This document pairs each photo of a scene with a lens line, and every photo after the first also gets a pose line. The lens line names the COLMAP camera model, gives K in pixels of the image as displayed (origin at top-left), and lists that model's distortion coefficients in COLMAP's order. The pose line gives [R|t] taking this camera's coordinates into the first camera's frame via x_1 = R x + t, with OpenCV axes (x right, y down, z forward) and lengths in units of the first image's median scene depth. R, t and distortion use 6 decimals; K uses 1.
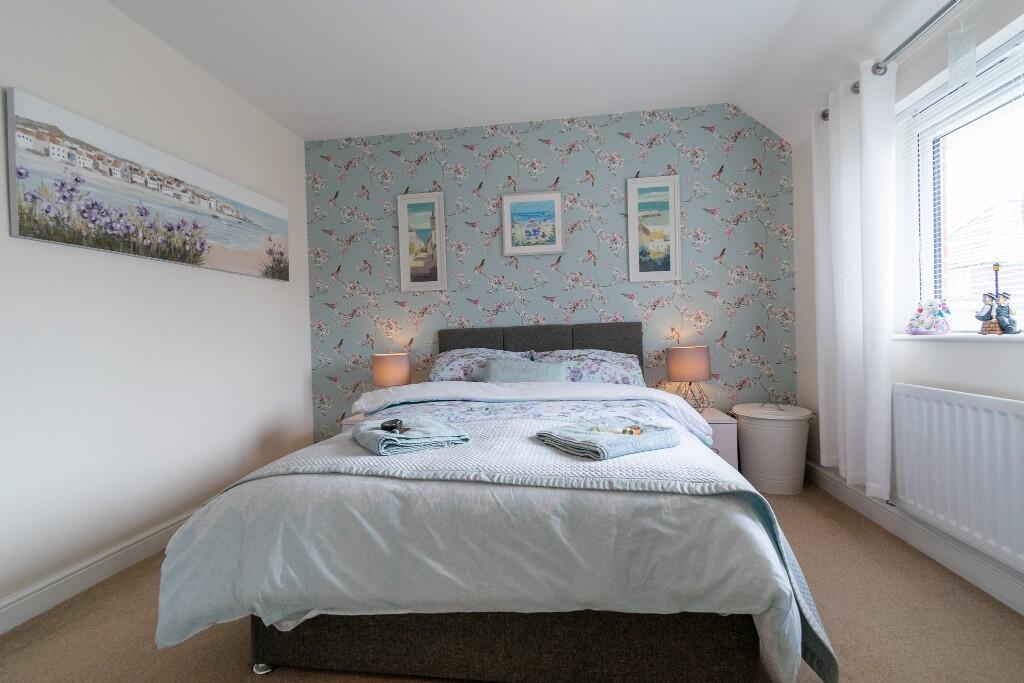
lens RADIAL K [[453.8, 0, 512.9], [0, 453.8, 337.6], [0, 0, 1]] dist [0.004526, -0.000094]
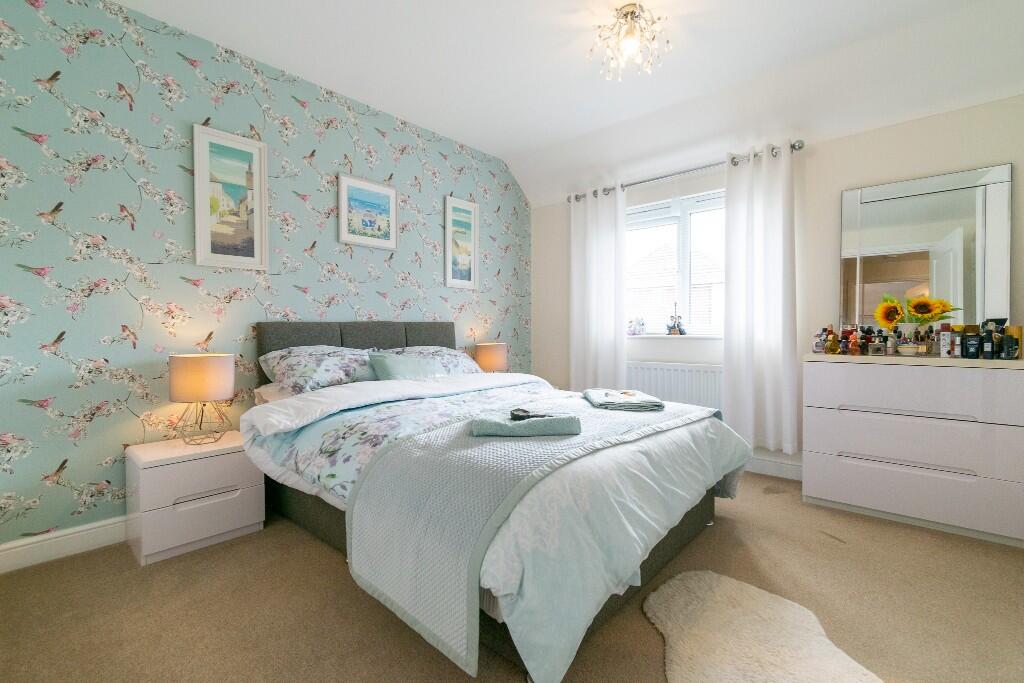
lens RADIAL K [[453.8, 0, 515.1], [0, 453.8, 337.8], [0, 0, 1]] dist [0.004526, -0.000094]
pose [[0.553641, 0.009712, 0.832699, -0.574966], [-0.005808, 0.999953, -0.007802, 0.013076], [-0.832735, -0.000516, 0.553671, 0.222652]]
